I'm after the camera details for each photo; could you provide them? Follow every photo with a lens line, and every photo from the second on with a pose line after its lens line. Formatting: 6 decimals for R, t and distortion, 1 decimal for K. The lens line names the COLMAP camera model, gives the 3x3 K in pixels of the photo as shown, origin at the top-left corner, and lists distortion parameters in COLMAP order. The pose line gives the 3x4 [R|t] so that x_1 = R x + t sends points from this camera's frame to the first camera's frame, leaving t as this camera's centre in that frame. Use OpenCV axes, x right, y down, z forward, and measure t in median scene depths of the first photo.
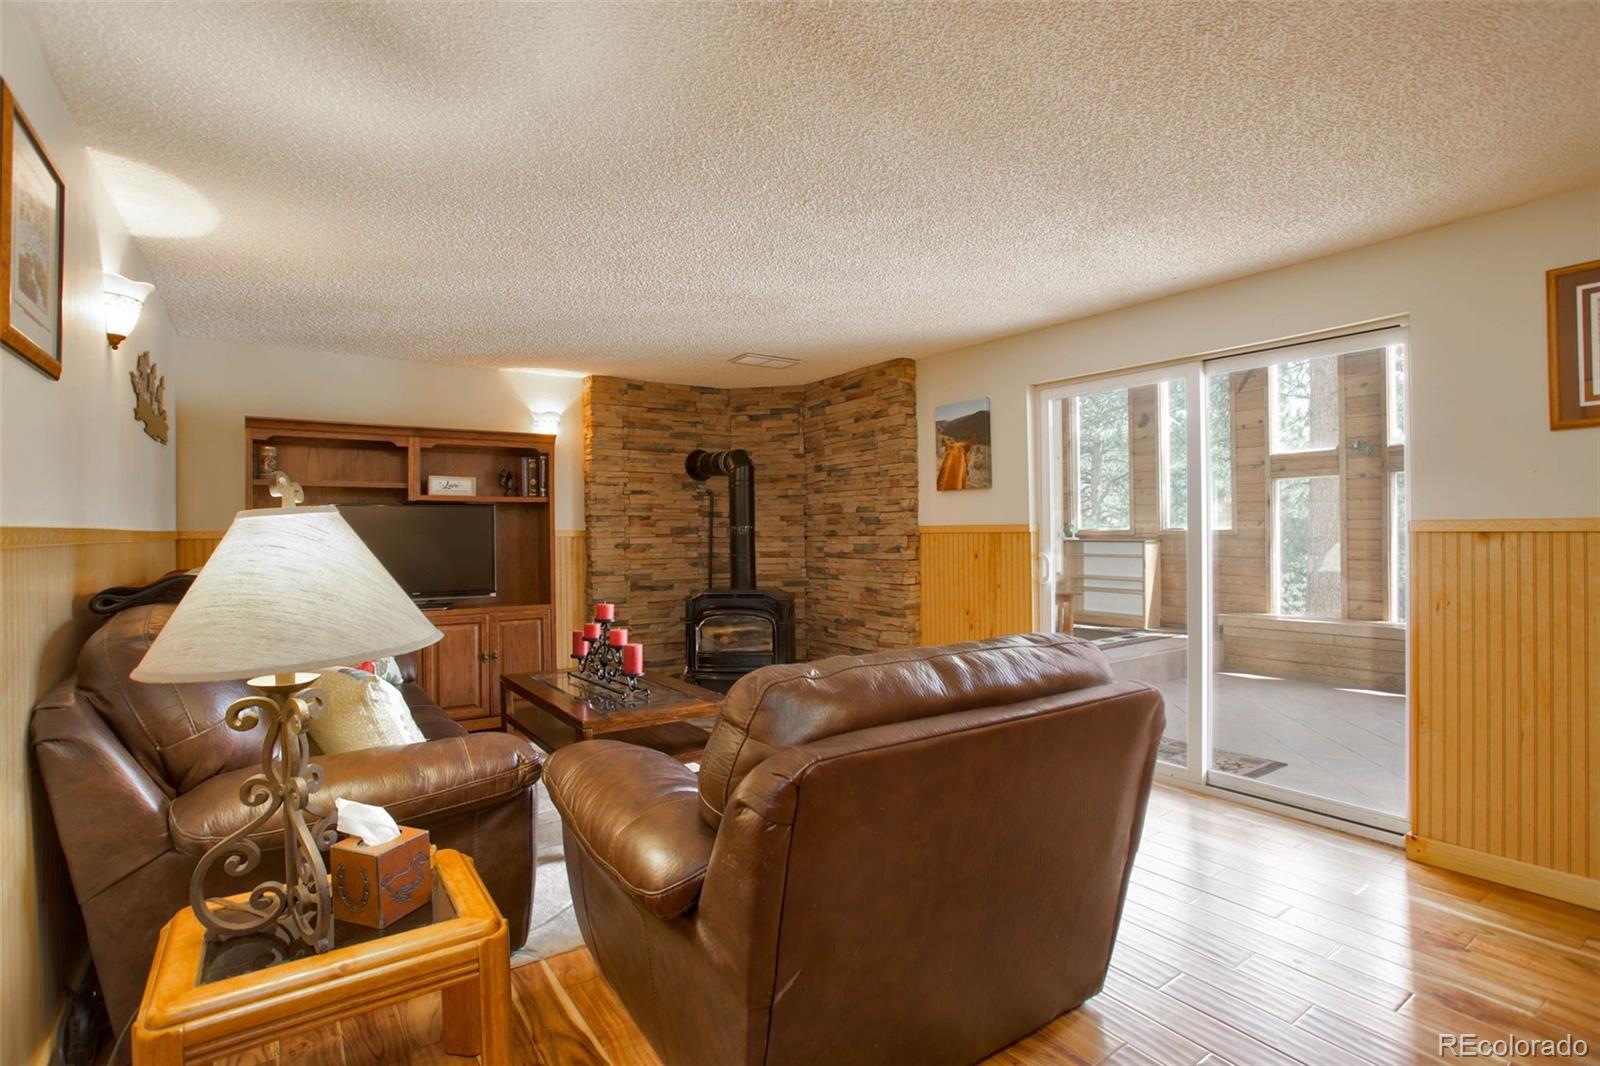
lens RADIAL K [[774.0, 0, 799.5], [0, 774.0, 533.4], [0, 0, 1]] dist [-0.000935, 0.000672]
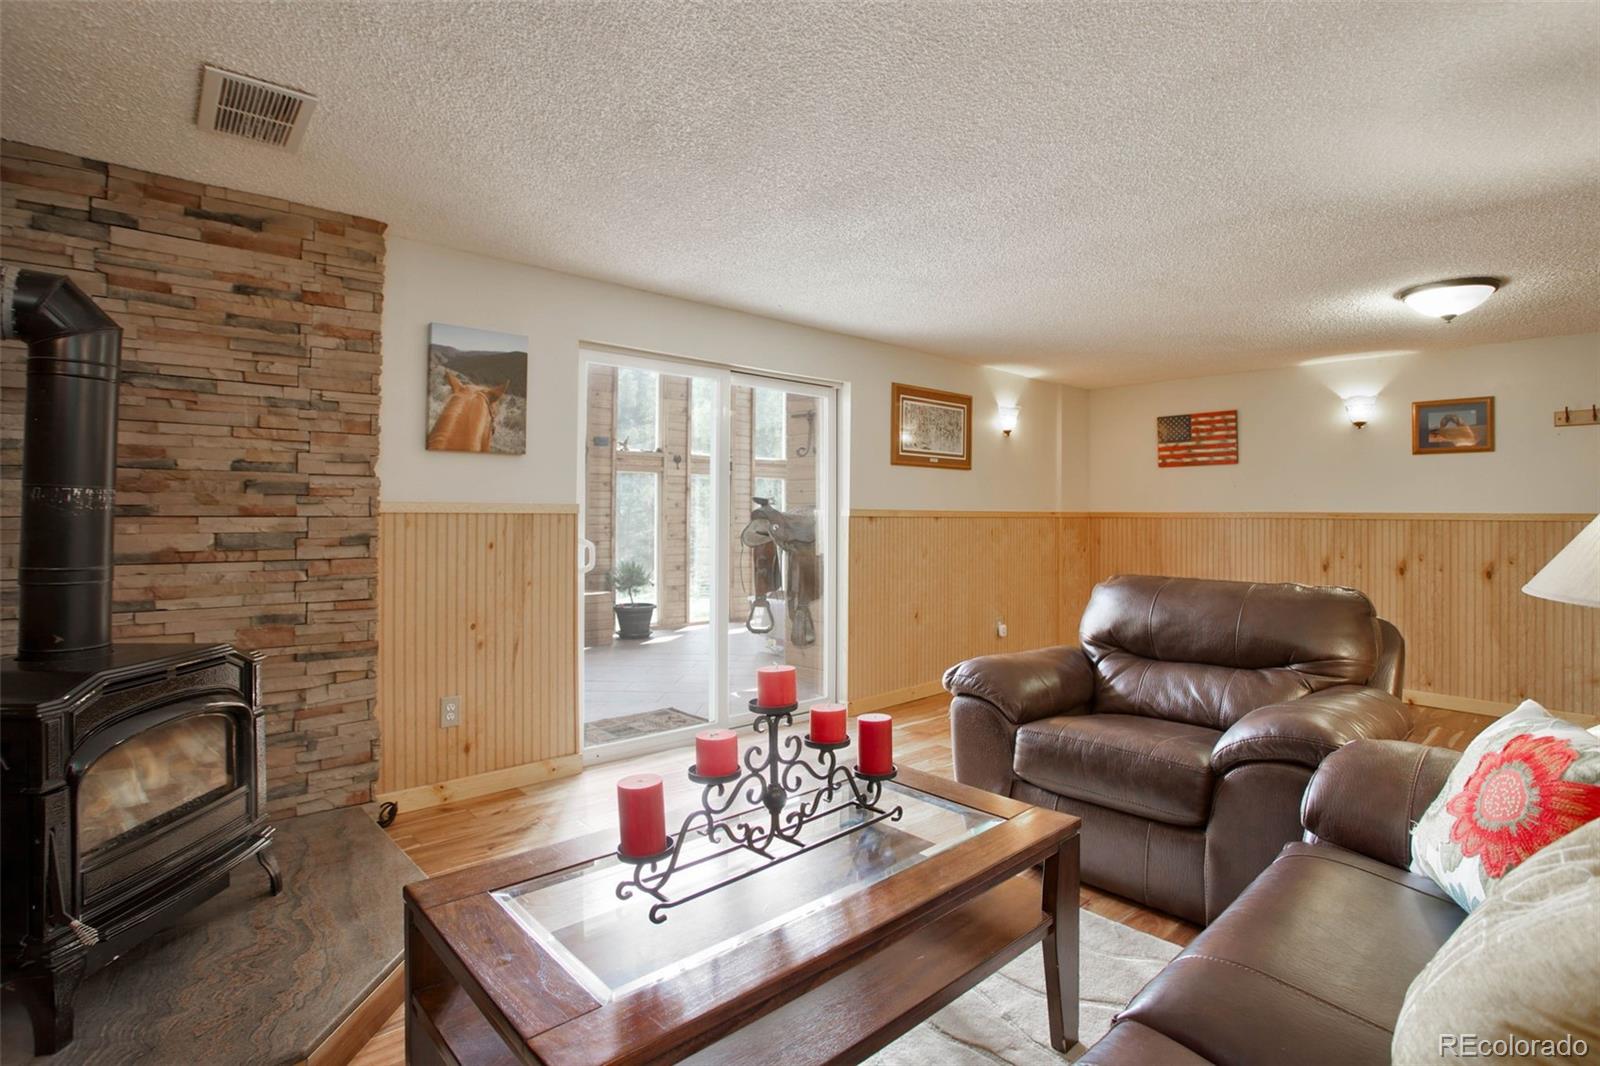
lens RADIAL K [[774.0, 0, 799.6], [0, 774.0, 522.8], [0, 0, 1]] dist [-0.000935, 0.000672]
pose [[-0.072109, 0.009374, 0.997353, -0.481876], [0.007615, 0.999932, -0.008848, 0.015133], [-0.997368, 0.006957, -0.072175, 0.706008]]
